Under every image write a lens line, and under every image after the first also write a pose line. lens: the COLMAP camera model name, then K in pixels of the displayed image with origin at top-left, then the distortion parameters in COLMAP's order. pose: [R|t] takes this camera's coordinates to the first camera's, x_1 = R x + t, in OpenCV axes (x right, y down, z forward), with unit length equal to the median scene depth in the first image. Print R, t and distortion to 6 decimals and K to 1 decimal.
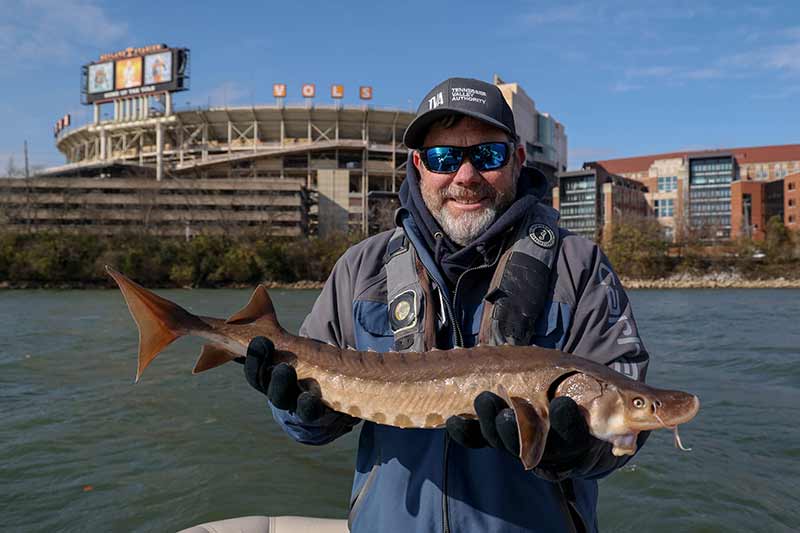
lens RADIAL K [[1003.2, 0, 400.3], [0, 1003.2, 267.7], [0, 0, 1]] dist [-0.129919, 0.000000]
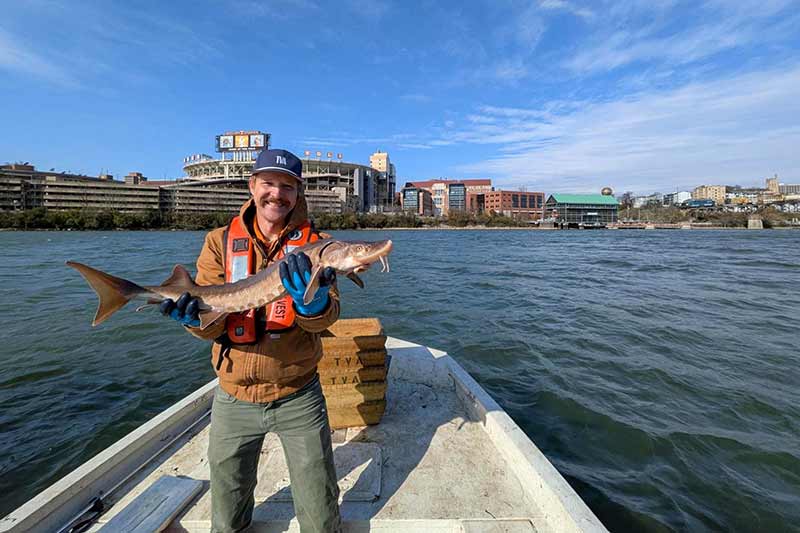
lens RADIAL K [[1003.2, 0, 399.9], [0, 1003.2, 265.5], [0, 0, 1]] dist [-0.129919, 0.000000]
pose [[0.904796, -0.007575, 0.425778, -0.989358], [-0.010788, 0.999113, 0.040701, 0.004594], [-0.425709, -0.041419, 0.903912, -1.426225]]
